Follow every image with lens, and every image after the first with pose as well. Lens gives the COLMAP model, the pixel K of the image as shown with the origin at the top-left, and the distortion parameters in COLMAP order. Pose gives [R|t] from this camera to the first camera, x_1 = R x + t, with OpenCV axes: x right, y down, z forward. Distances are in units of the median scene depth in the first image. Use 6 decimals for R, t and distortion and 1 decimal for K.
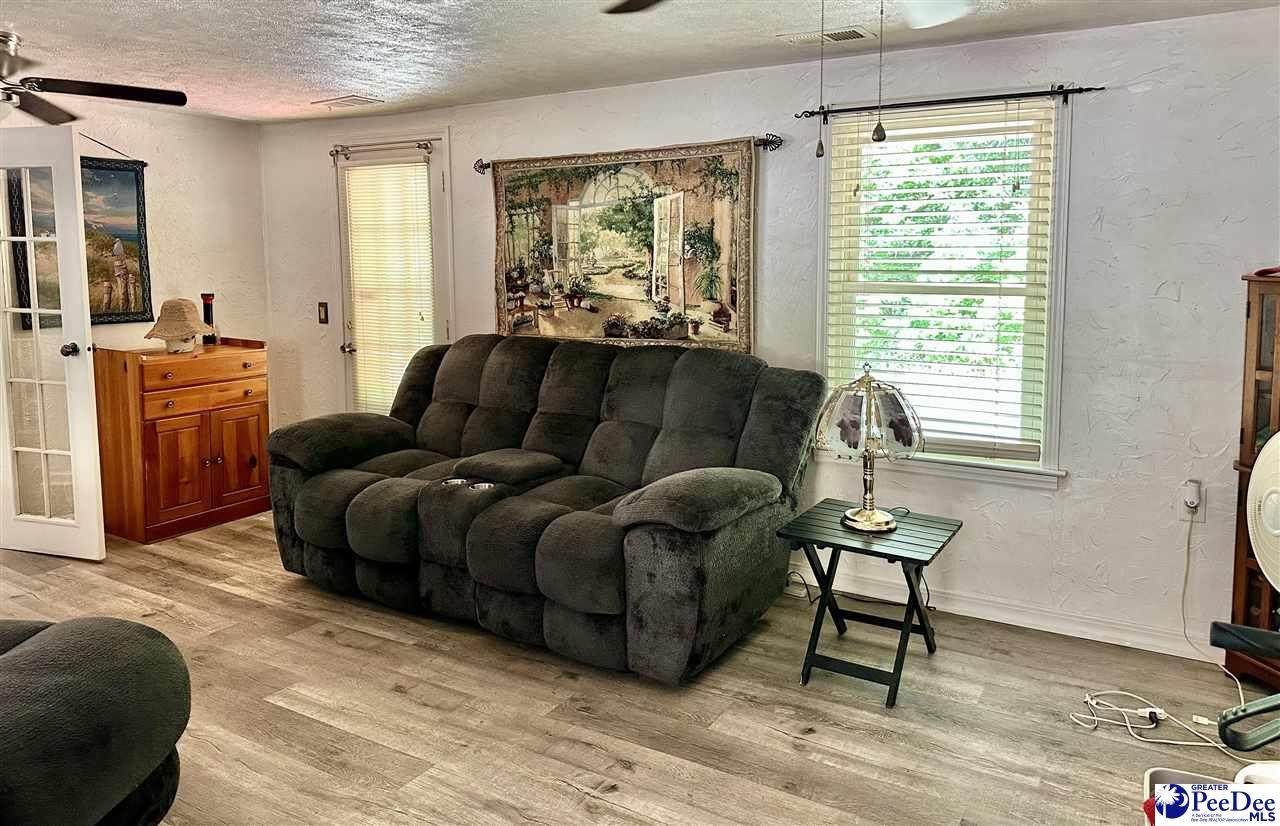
lens RADIAL K [[909.6, 0, 620.8], [0, 909.6, 308.1], [0, 0, 1]] dist [0.009765, -0.014824]
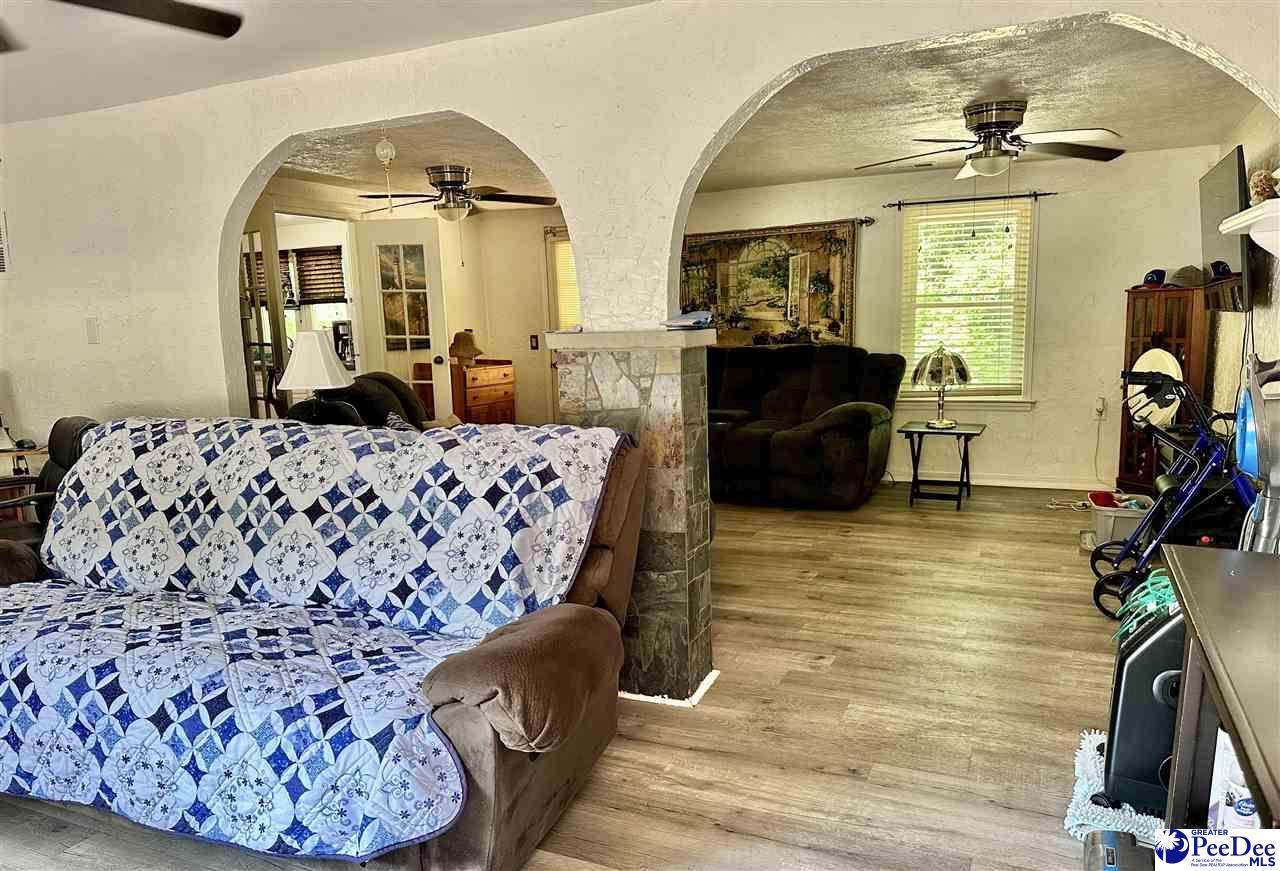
lens RADIAL K [[892.5, 0, 639.3], [0, 892.5, 439.9], [0, 0, 1]] dist [-0.007794, -0.001218]
pose [[0.993700, -0.038642, 0.105205, -0.413281], [0.031499, 0.997138, 0.068726, 0.089135], [-0.107560, -0.064979, 0.992073, -0.586458]]
